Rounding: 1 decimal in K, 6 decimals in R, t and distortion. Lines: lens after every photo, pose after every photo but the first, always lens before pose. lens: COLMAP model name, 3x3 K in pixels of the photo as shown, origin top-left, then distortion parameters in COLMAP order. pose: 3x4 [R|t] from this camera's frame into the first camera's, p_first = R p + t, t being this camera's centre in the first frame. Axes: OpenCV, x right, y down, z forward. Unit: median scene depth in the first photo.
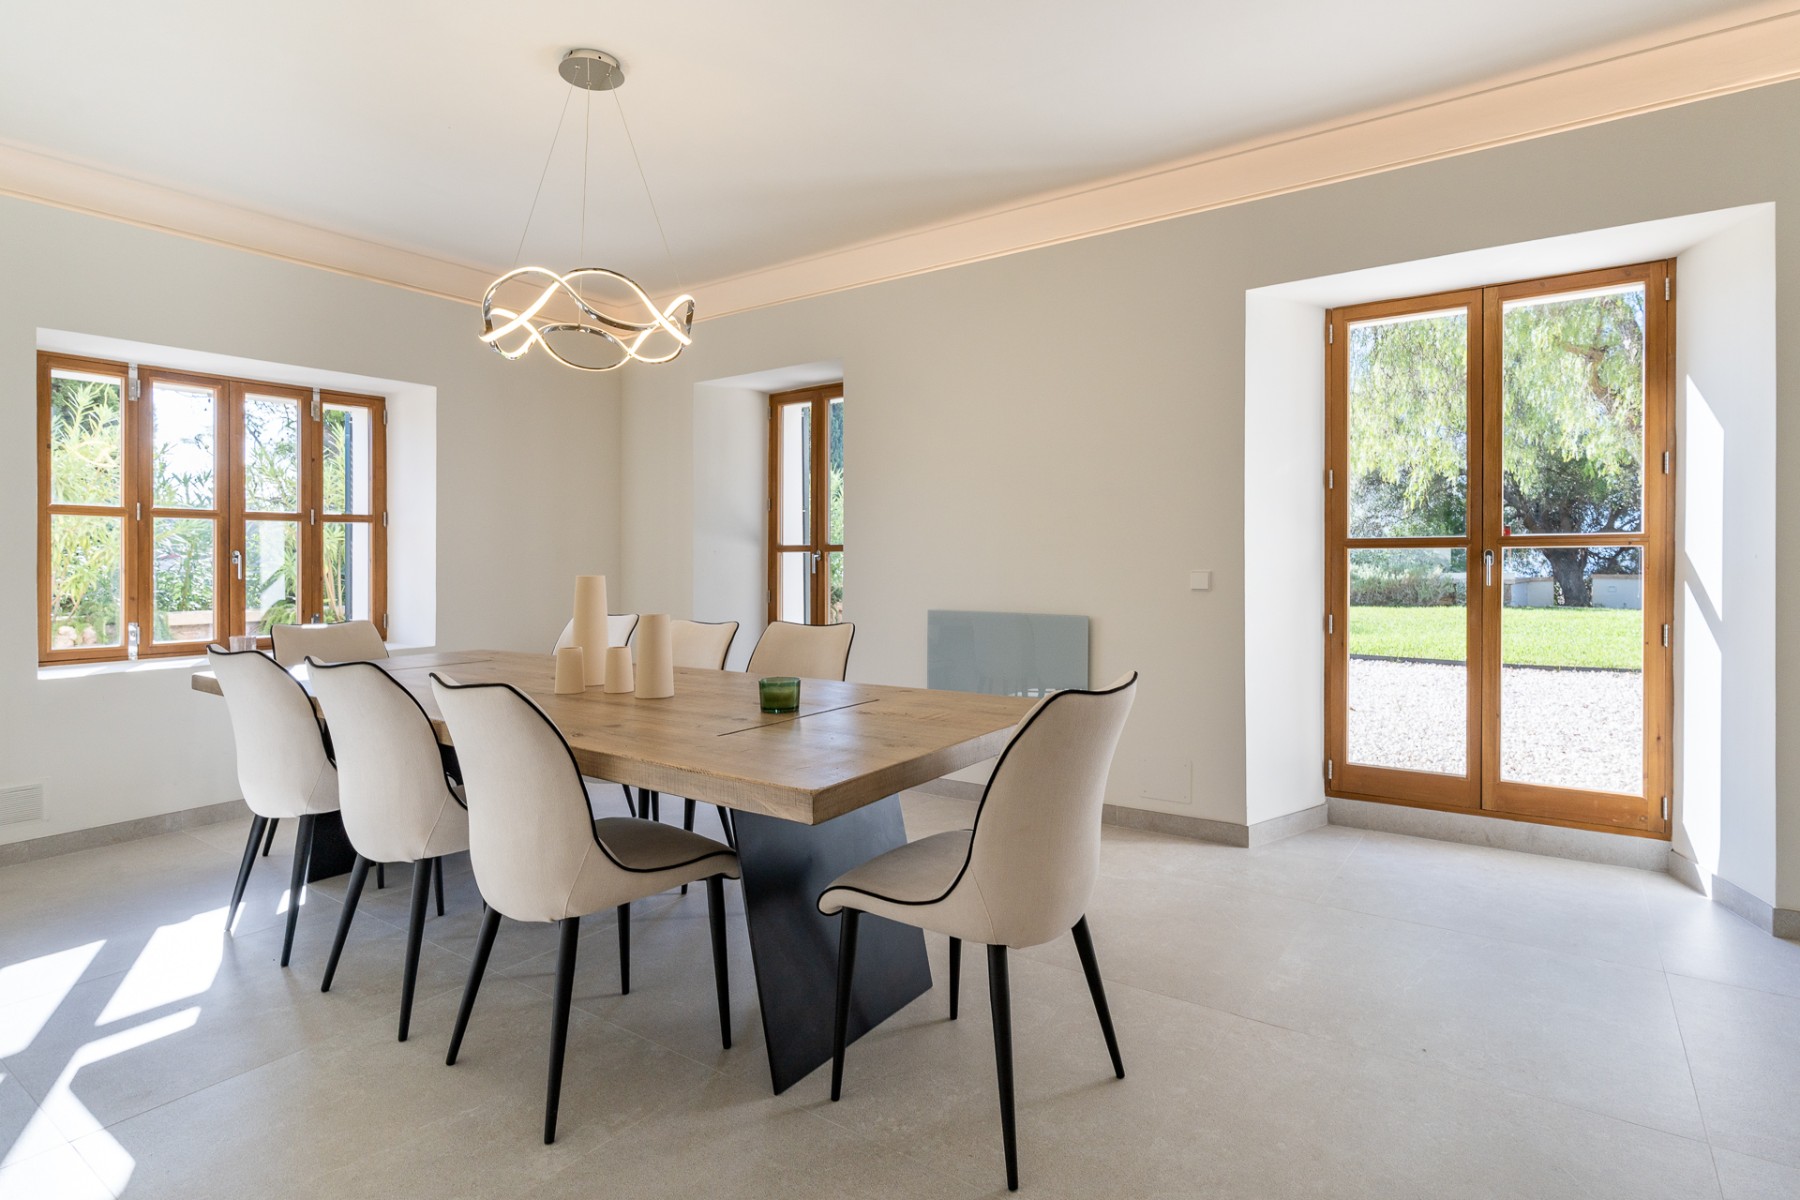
lens RADIAL K [[924.9, 0, 879.5], [0, 924.9, 549.6], [0, 0, 1]] dist [-0.001909, -0.000223]
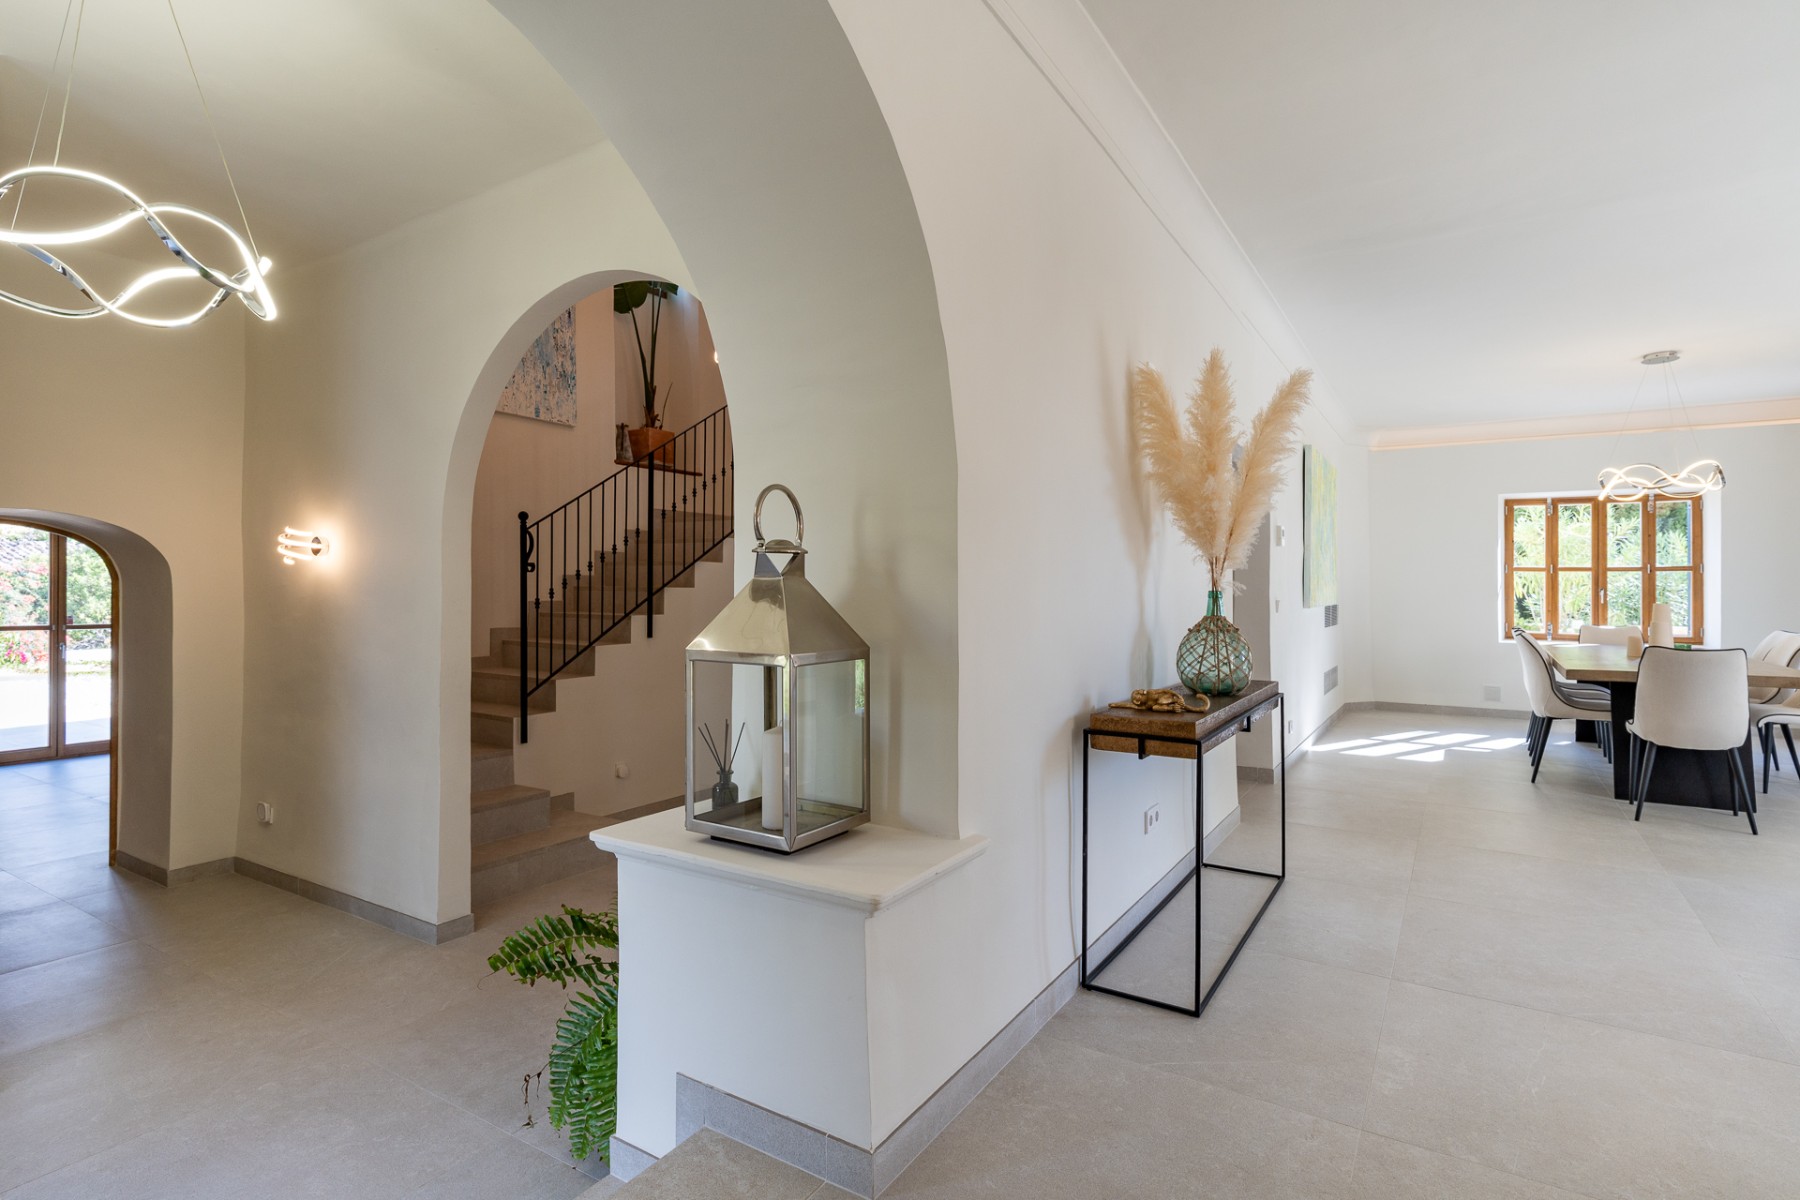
lens RADIAL K [[900.2, 0, 899.7], [0, 900.2, 586.2], [0, 0, 1]] dist [0.002281, 0.000371]
pose [[0.051326, 0.005004, -0.998669, 1.138477], [0.005385, 0.999972, 0.005287, -0.020791], [0.998667, -0.005649, 0.051297, -0.565189]]
